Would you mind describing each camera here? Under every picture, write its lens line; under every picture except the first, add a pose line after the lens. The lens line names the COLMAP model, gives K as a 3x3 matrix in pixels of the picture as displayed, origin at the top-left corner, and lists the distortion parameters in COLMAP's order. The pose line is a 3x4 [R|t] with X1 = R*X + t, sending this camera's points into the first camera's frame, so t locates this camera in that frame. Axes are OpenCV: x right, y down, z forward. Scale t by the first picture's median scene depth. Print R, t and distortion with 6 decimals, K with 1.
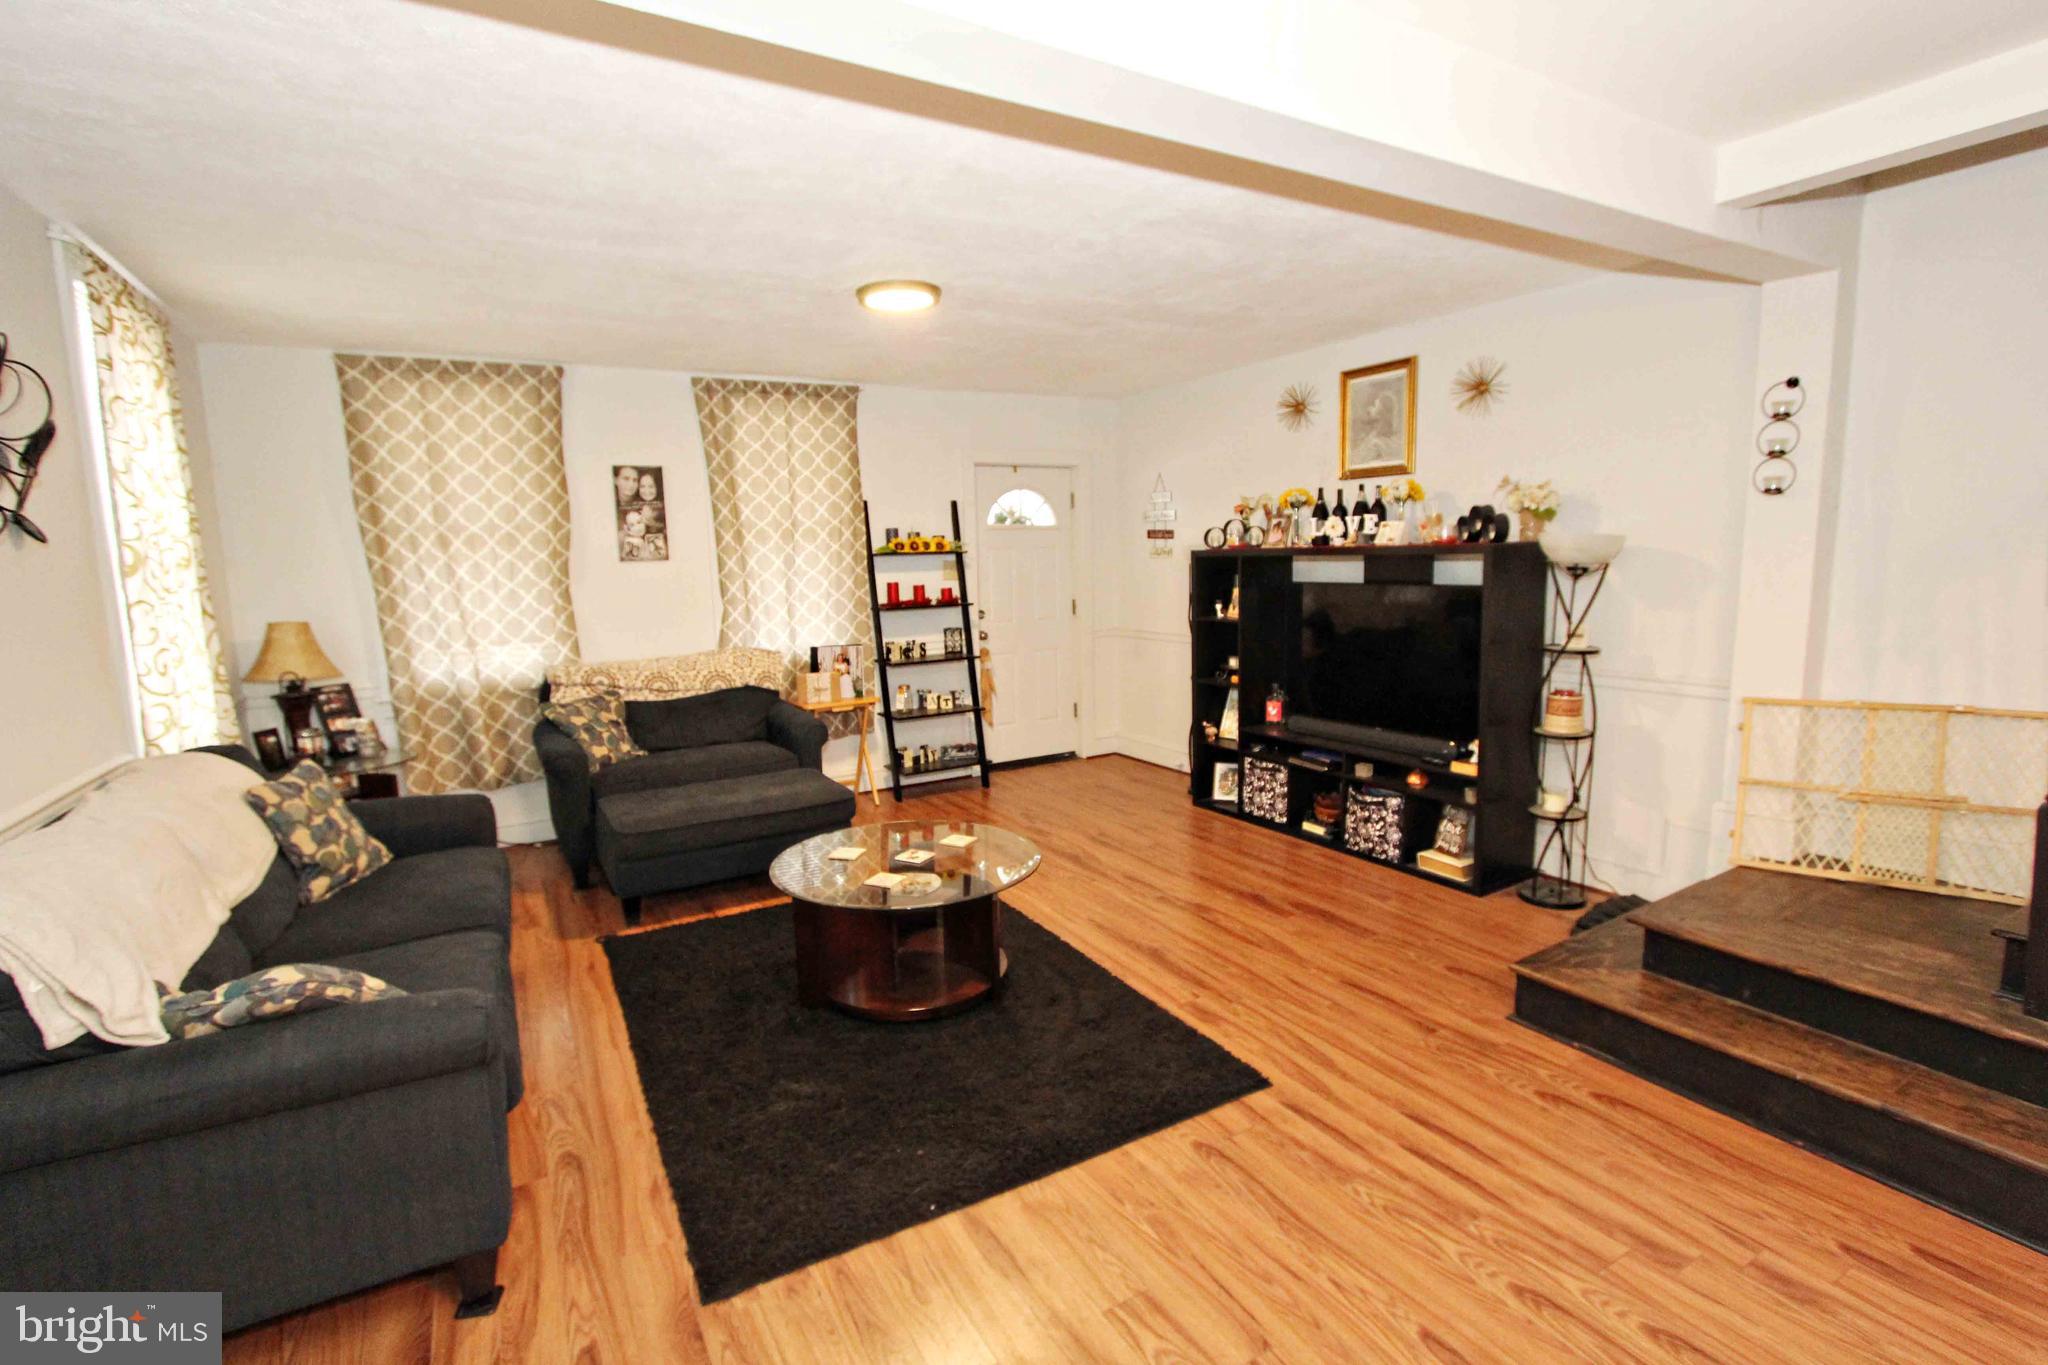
lens RADIAL K [[940.1, 0, 1021.7], [0, 940.1, 702.8], [0, 0, 1]] dist [-0.013622, 0.000699]
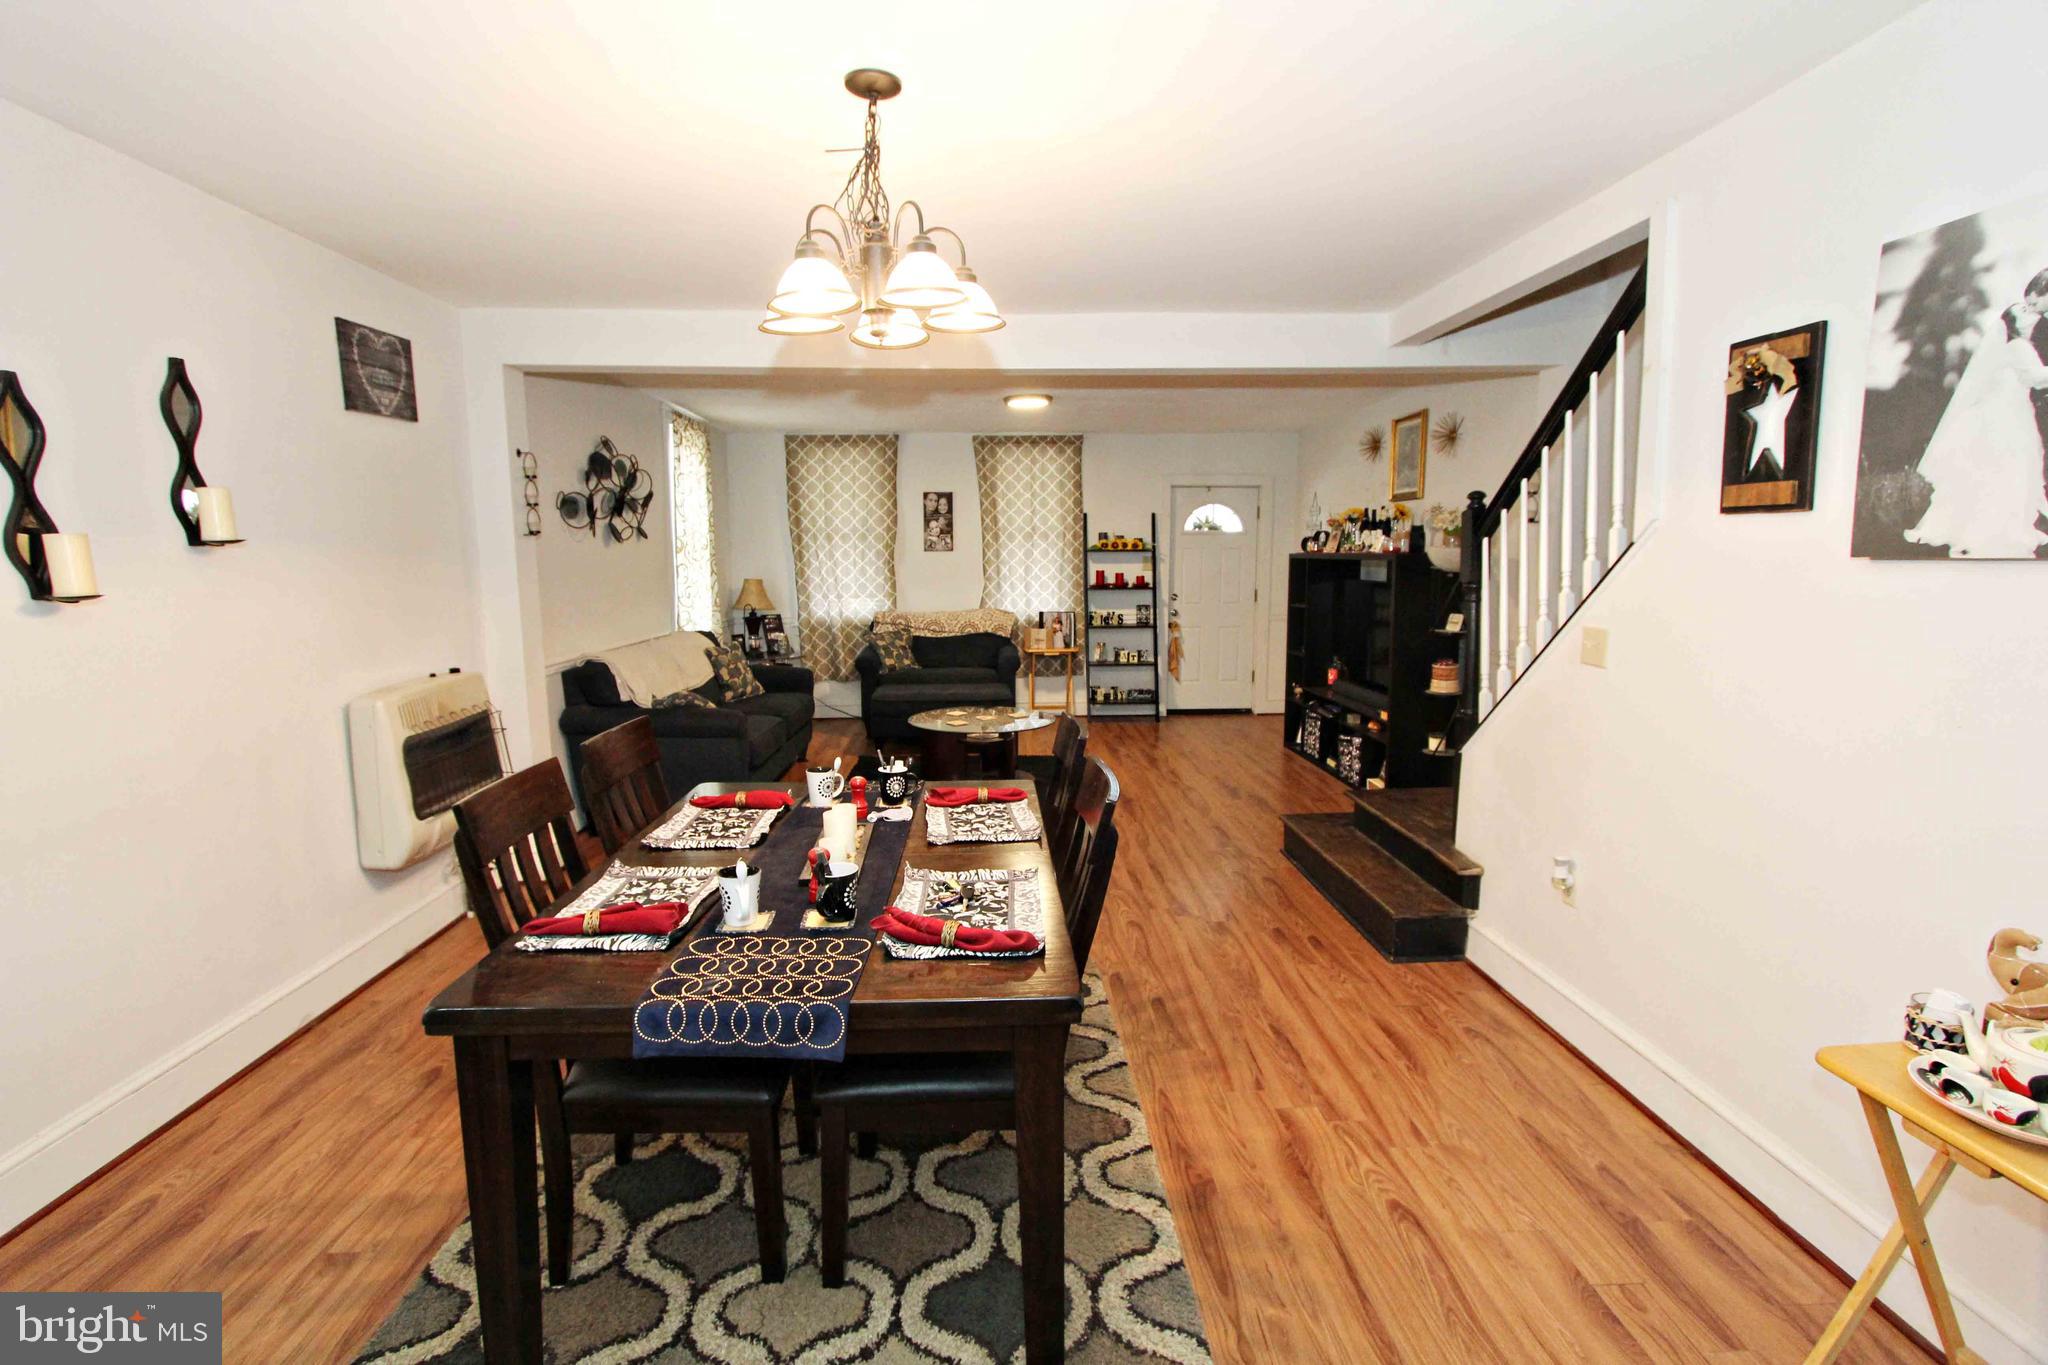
lens RADIAL K [[940.1, 0, 1021.7], [0, 940.1, 702.8], [0, 0, 1]] dist [-0.013622, 0.000699]
pose [[0.886406, 0.096569, -0.452723, 0.497652], [-0.092909, 0.995211, 0.030375, 0.047081], [0.453488, 0.015137, 0.891134, -0.381485]]
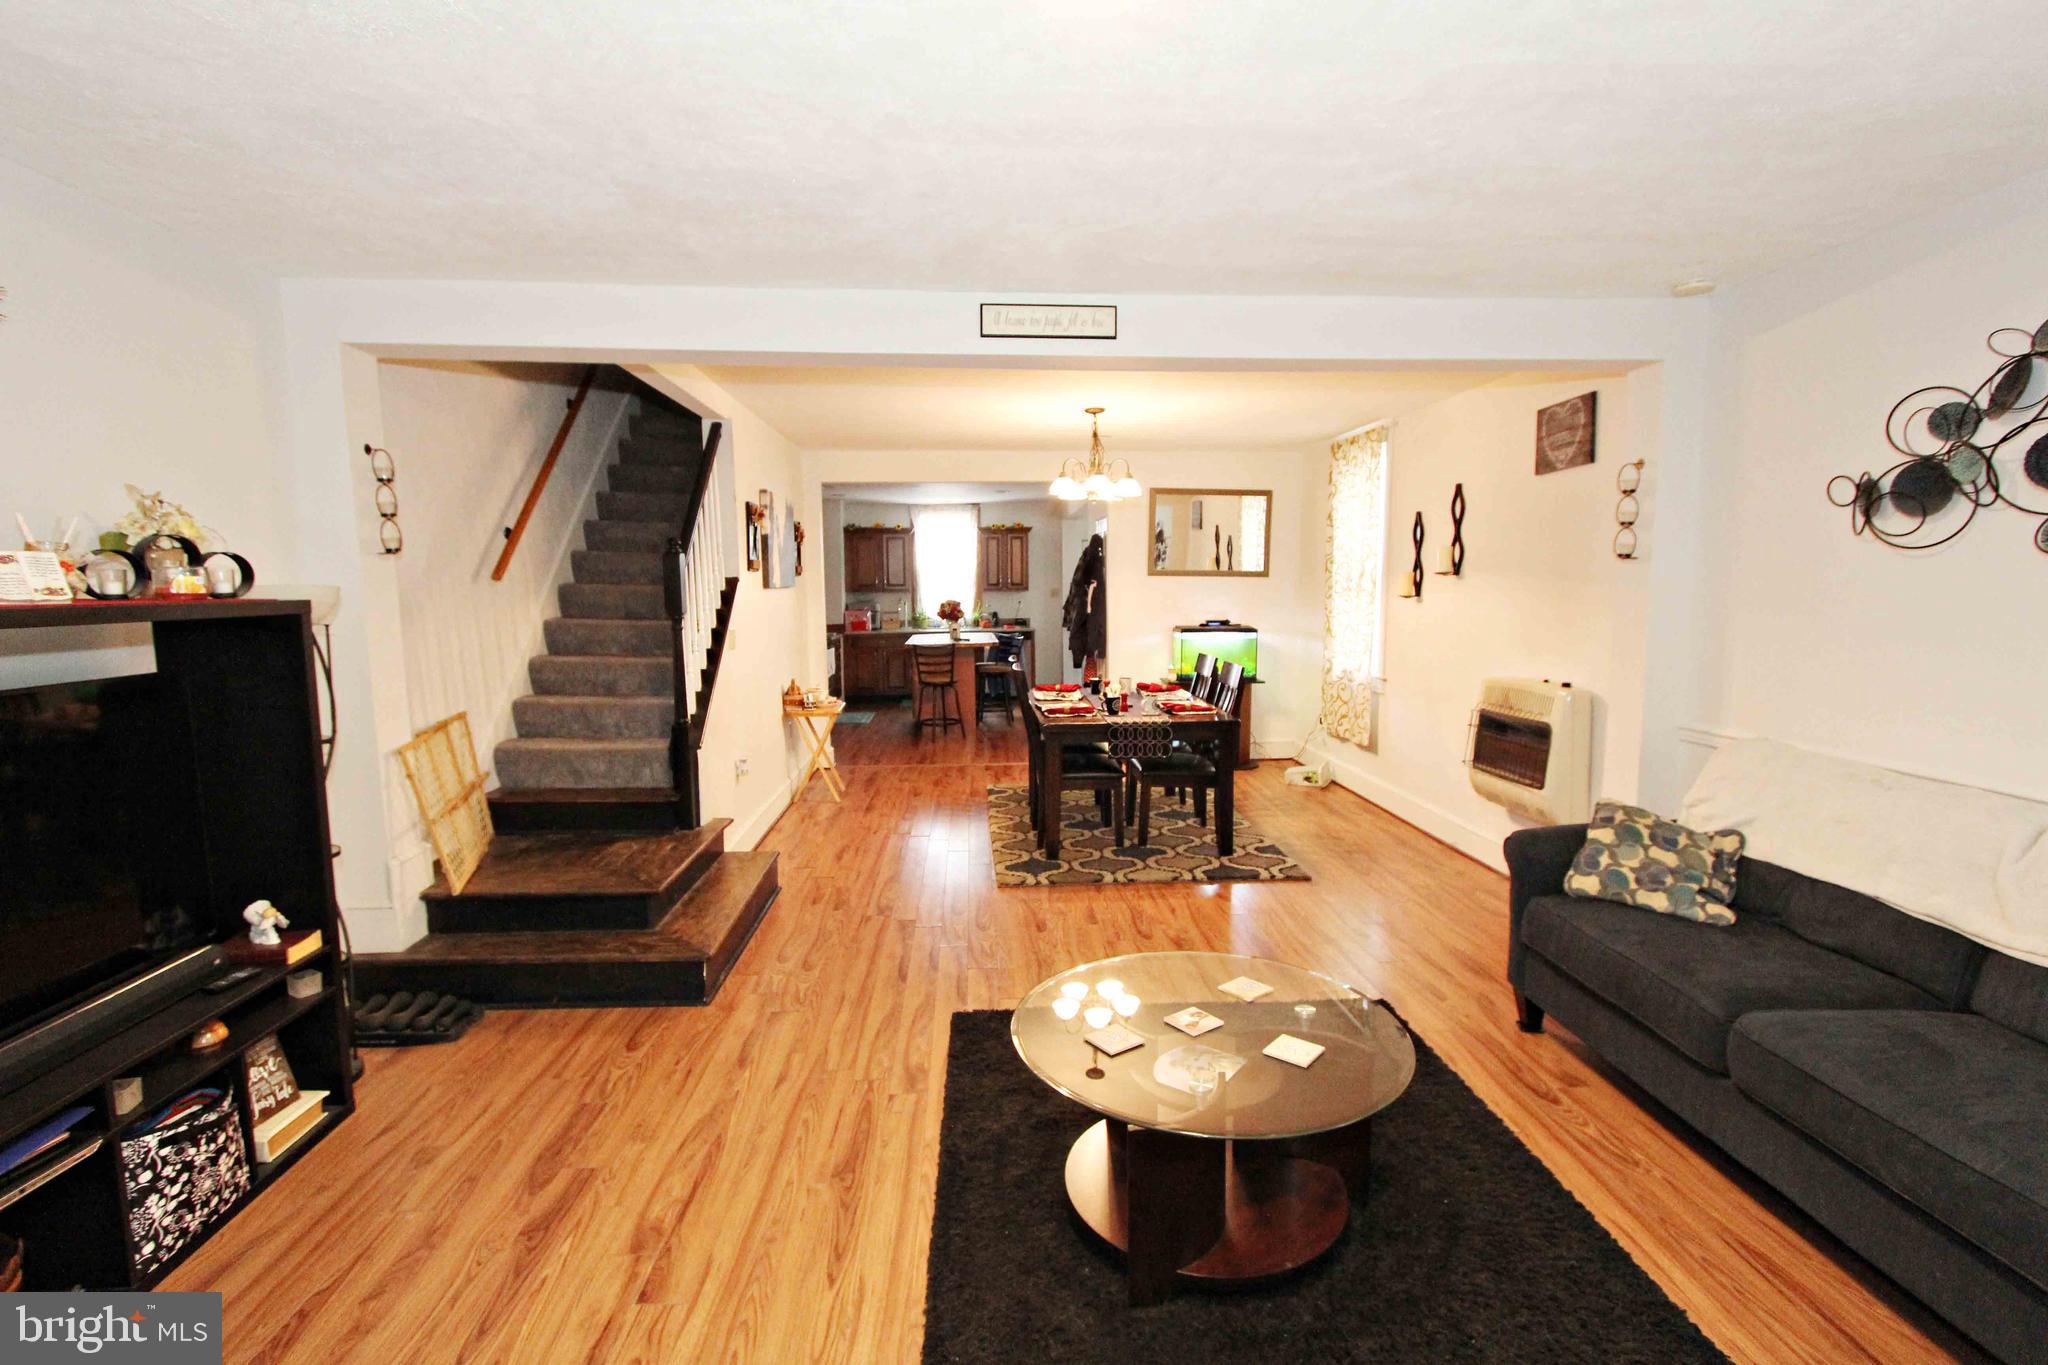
lens RADIAL K [[940.1, 0, 1021.7], [0, 940.1, 702.8], [0, 0, 1]] dist [-0.013622, 0.000699]
pose [[-0.891879, -0.024240, 0.451624, -0.196310], [0.102609, 0.961679, 0.254253, -0.160277], [-0.440480, 0.273103, -0.855214, 1.016778]]
